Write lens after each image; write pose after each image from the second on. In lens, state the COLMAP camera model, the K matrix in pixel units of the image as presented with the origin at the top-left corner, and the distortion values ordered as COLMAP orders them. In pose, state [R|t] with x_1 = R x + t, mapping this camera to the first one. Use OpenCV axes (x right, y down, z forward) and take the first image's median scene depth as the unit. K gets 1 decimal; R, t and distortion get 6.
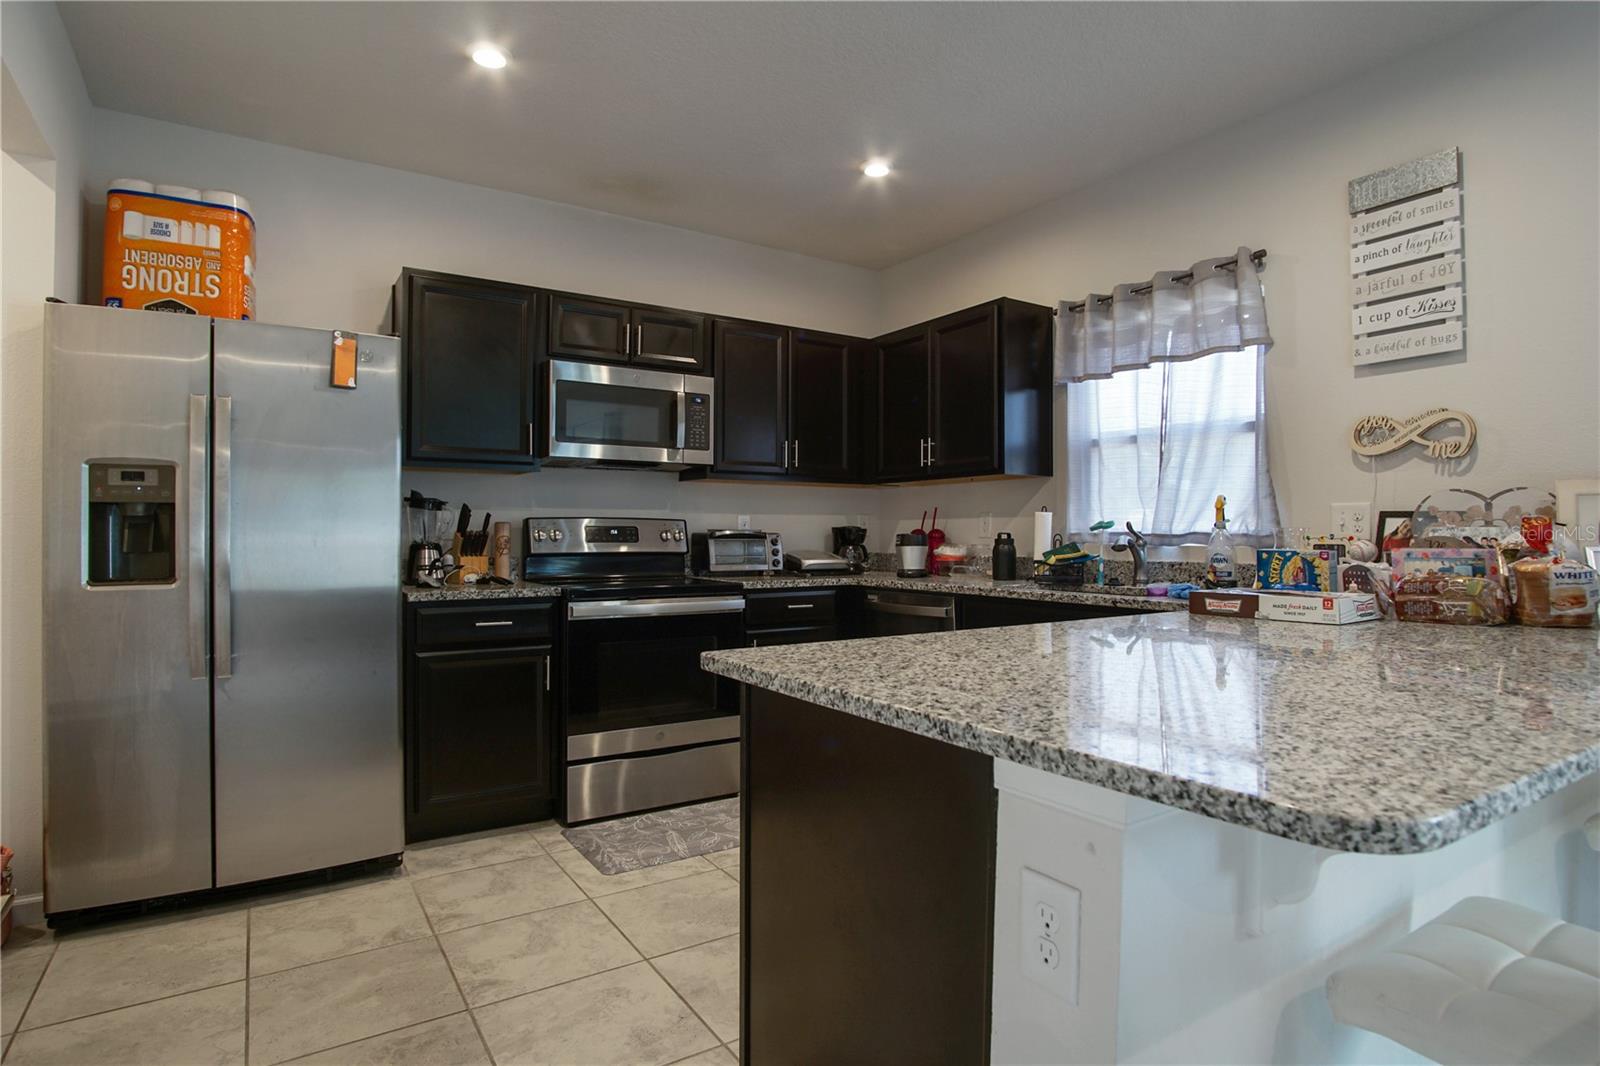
lens RADIAL K [[868.4, 0, 810.1], [0, 868.4, 522.0], [0, 0, 1]] dist [-0.020661, 0.001761]
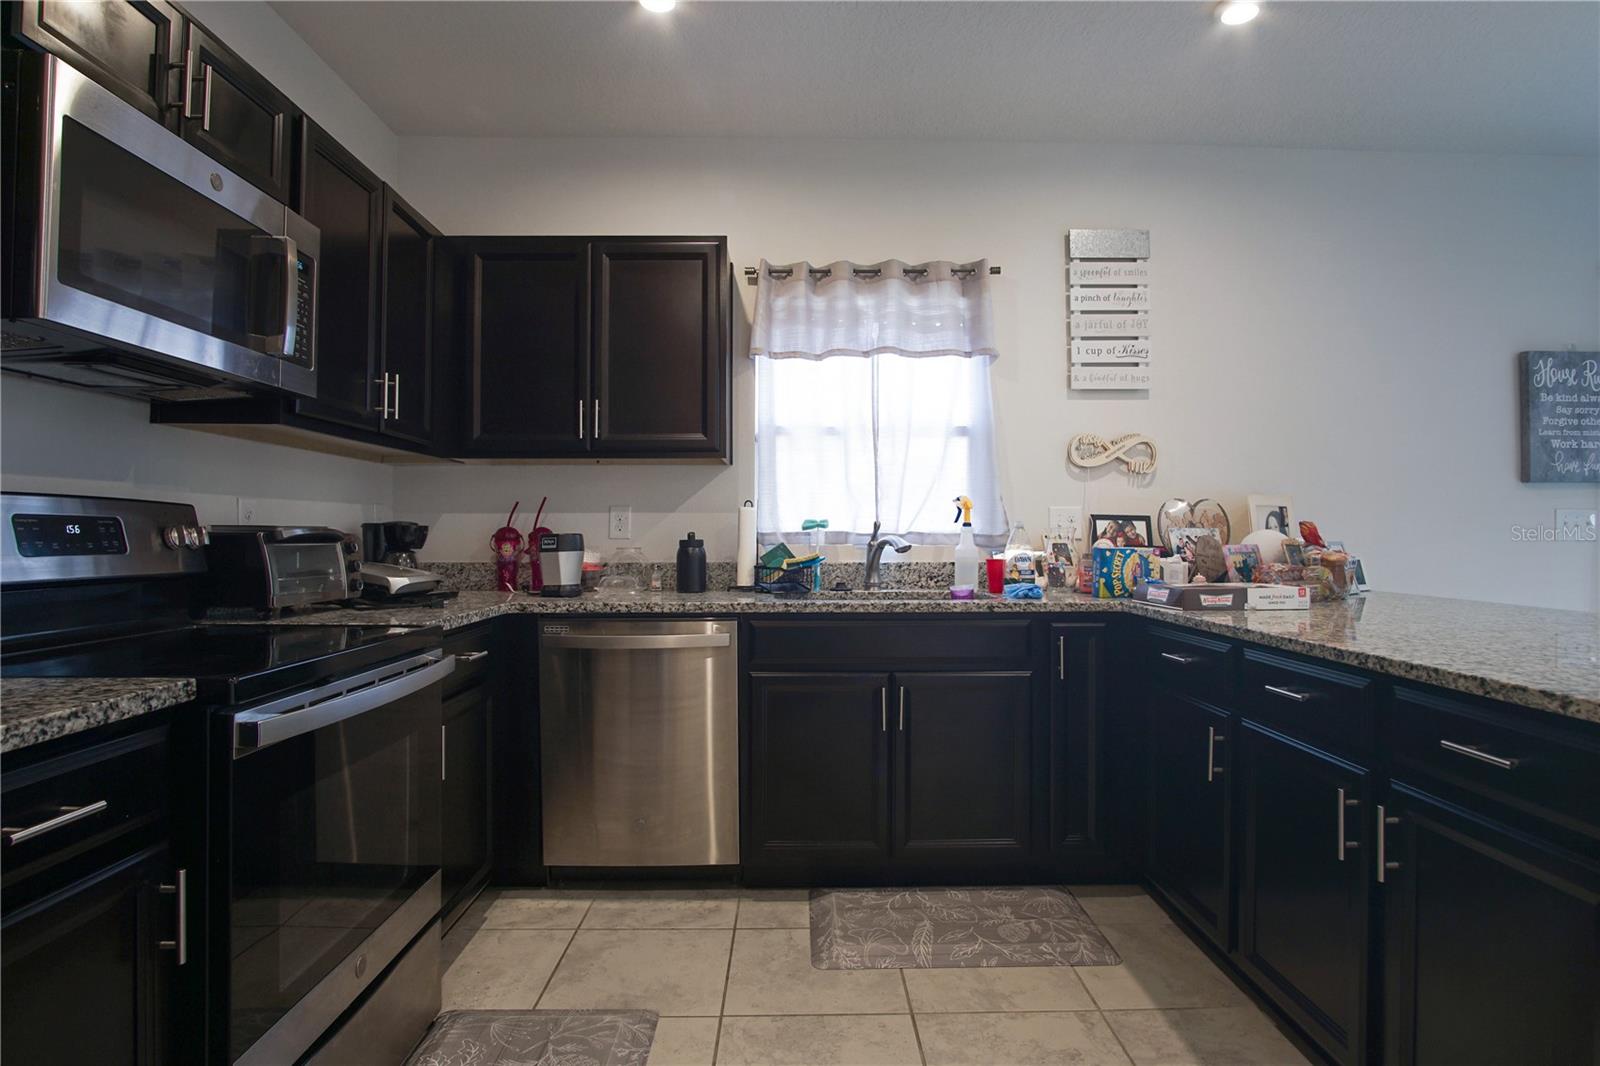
lens RADIAL K [[868.4, 0, 810.1], [0, 868.4, 522.0], [0, 0, 1]] dist [-0.020661, 0.001761]
pose [[0.523691, 0.011222, 0.851834, -0.469983], [-0.010822, 0.999920, -0.006519, 0.008369], [-0.851840, -0.005805, 0.523771, 0.590031]]
